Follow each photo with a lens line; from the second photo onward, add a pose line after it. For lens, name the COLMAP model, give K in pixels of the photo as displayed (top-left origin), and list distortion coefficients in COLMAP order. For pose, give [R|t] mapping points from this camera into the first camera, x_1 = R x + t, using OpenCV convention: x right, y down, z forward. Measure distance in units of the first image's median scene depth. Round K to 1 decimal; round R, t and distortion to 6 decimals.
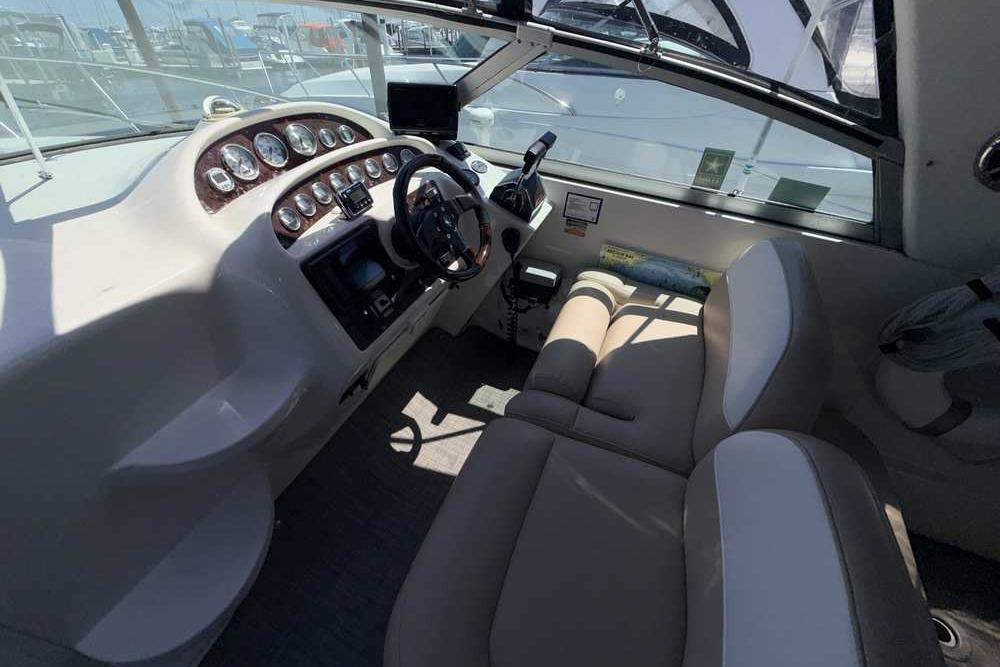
lens RADIAL K [[400.4, 0, 497.2], [0, 400.4, 334.1], [0, 0, 1]] dist [0.002335, 0.000513]
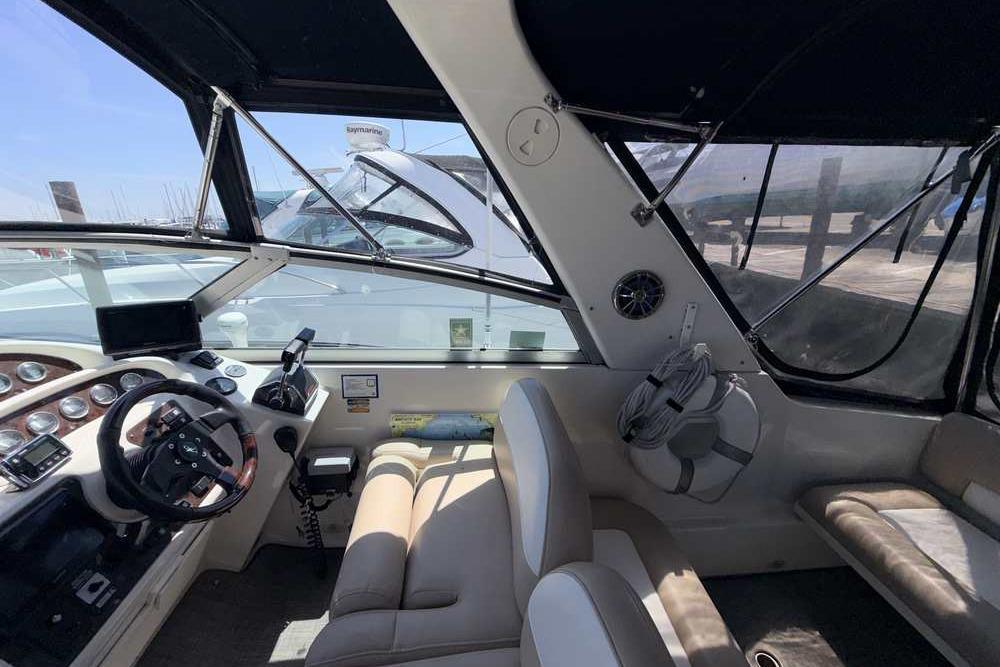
lens RADIAL K [[400.4, 0, 497.2], [0, 400.4, 334.1], [0, 0, 1]] dist [0.002335, 0.000513]
pose [[0.870369, -0.178365, 0.458960, 0.084227], [0.329886, 0.903204, -0.274585, -0.047056], [-0.365558, 0.390395, 0.844961, -0.046369]]
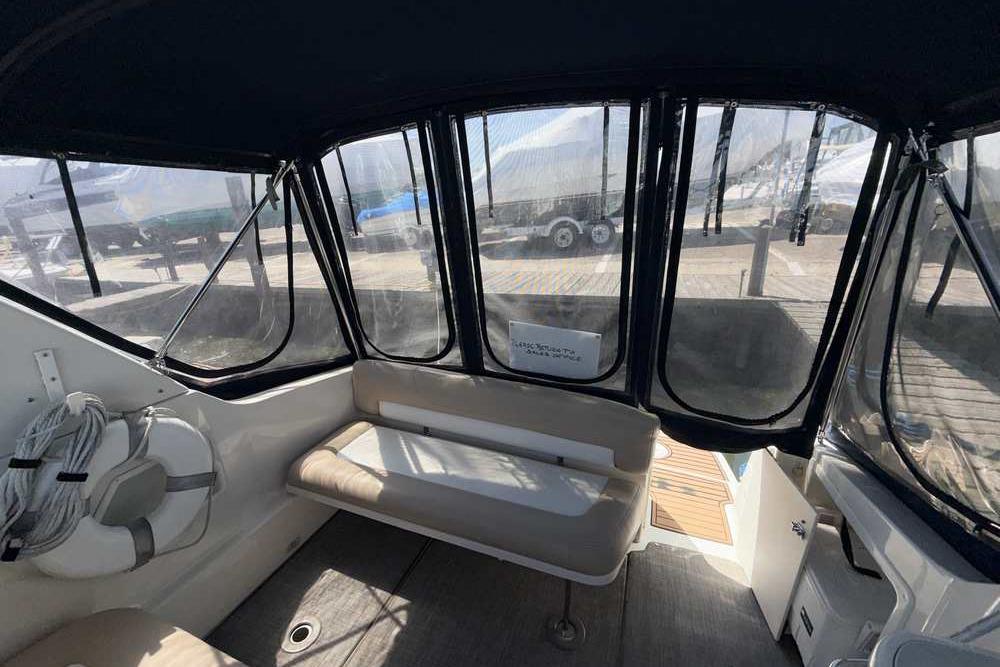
lens RADIAL K [[400.4, 0, 497.2], [0, 400.4, 334.1], [0, 0, 1]] dist [0.002335, 0.000513]
pose [[-0.069258, -0.321787, 0.944276, 0.188704], [0.658307, 0.696458, 0.285620, 0.143032], [-0.749557, 0.641405, 0.163600, -0.274032]]
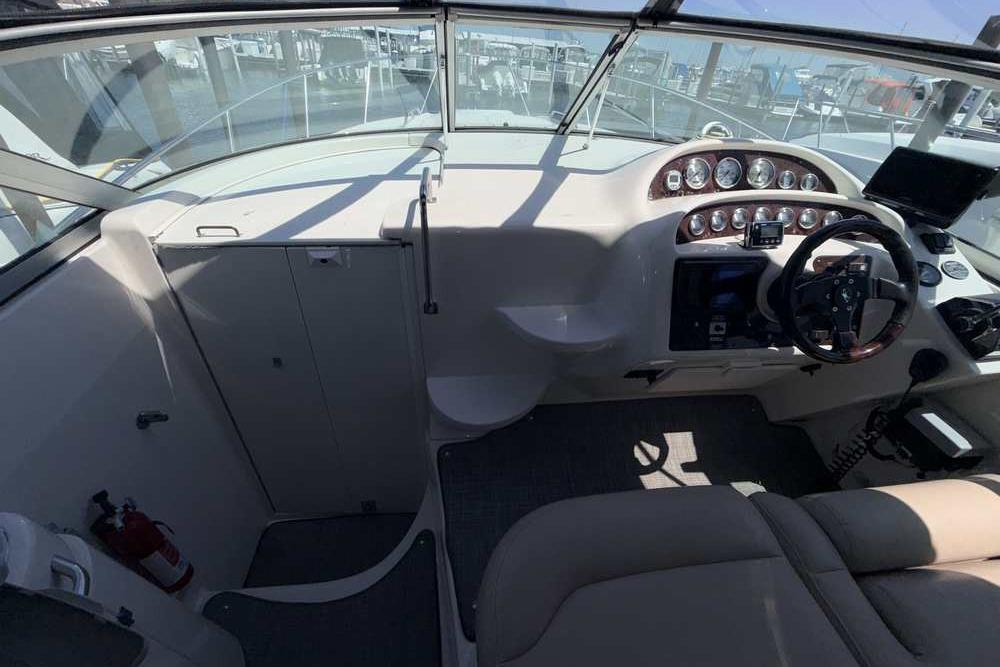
lens RADIAL K [[396.6, 0, 499.9], [0, 396.6, 330.1], [0, 0, 1]] dist [0.002734, 0.000039]
pose [[0.501658, 0.545285, -0.671568, 0.110473], [-0.595726, 0.780667, 0.188864, 0.061062], [0.627256, 0.305325, 0.716468, -0.078370]]
